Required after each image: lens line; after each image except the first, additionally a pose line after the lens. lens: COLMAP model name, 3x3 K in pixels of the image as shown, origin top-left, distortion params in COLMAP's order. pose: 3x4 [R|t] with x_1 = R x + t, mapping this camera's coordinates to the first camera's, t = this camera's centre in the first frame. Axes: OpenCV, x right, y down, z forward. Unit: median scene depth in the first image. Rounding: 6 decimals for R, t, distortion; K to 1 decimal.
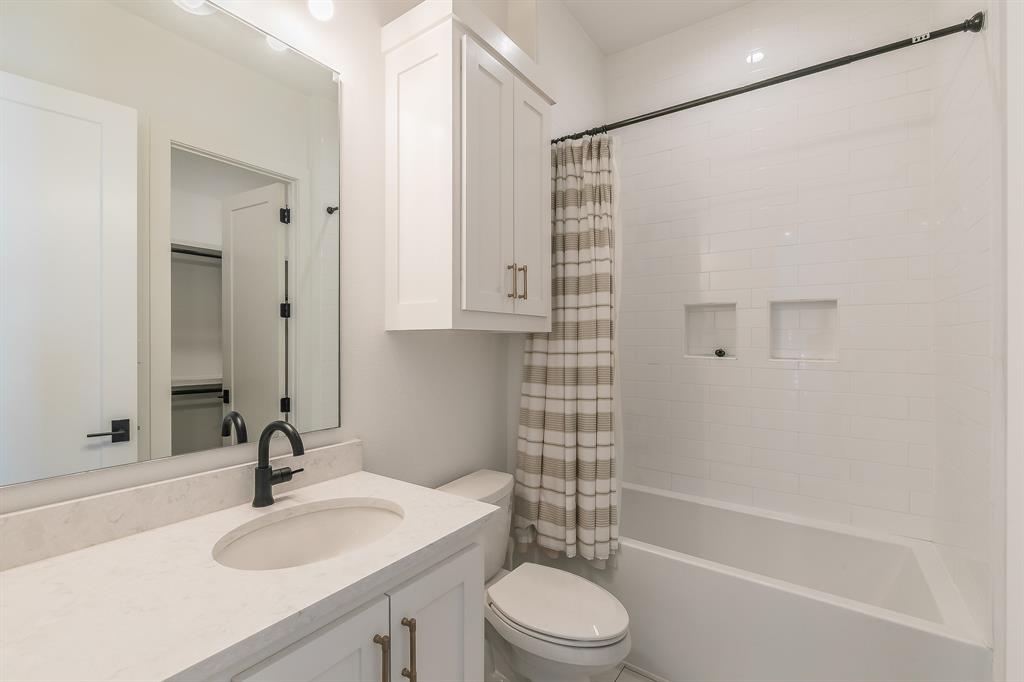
lens RADIAL K [[441.9, 0, 514.0], [0, 441.9, 342.4], [0, 0, 1]] dist [0.000633, 0.000179]
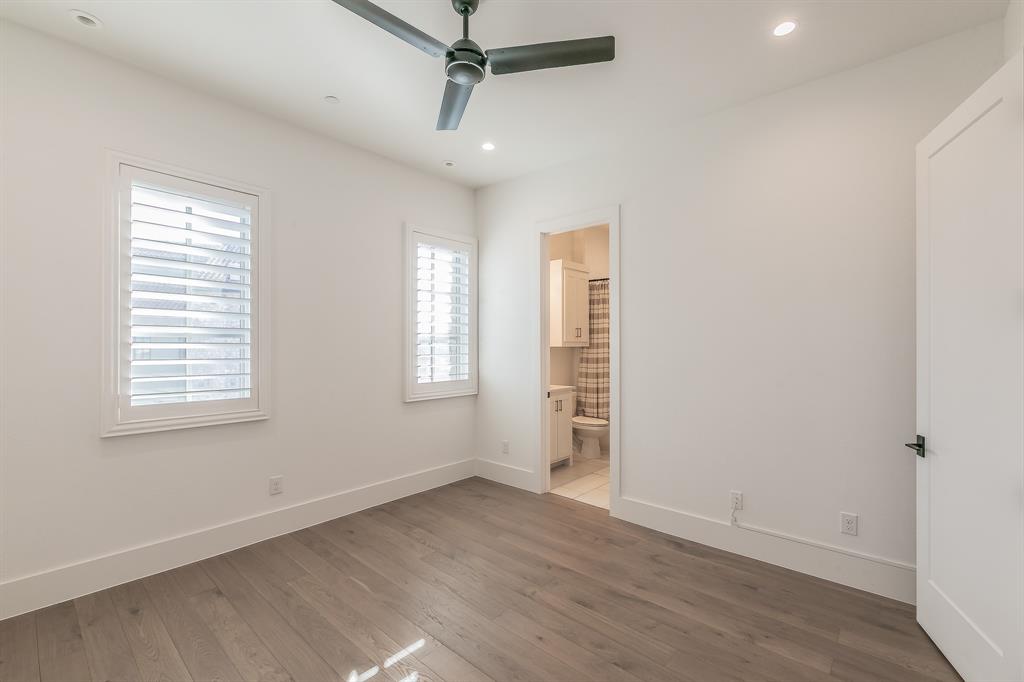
lens RADIAL K [[441.9, 0, 514.0], [0, 441.9, 342.4], [0, 0, 1]] dist [0.000633, 0.000179]
pose [[0.994148, -0.004274, -0.107943, -0.102238], [0.003675, 0.999977, -0.005741, -0.035095], [0.107965, 0.005311, 0.994141, -2.109885]]
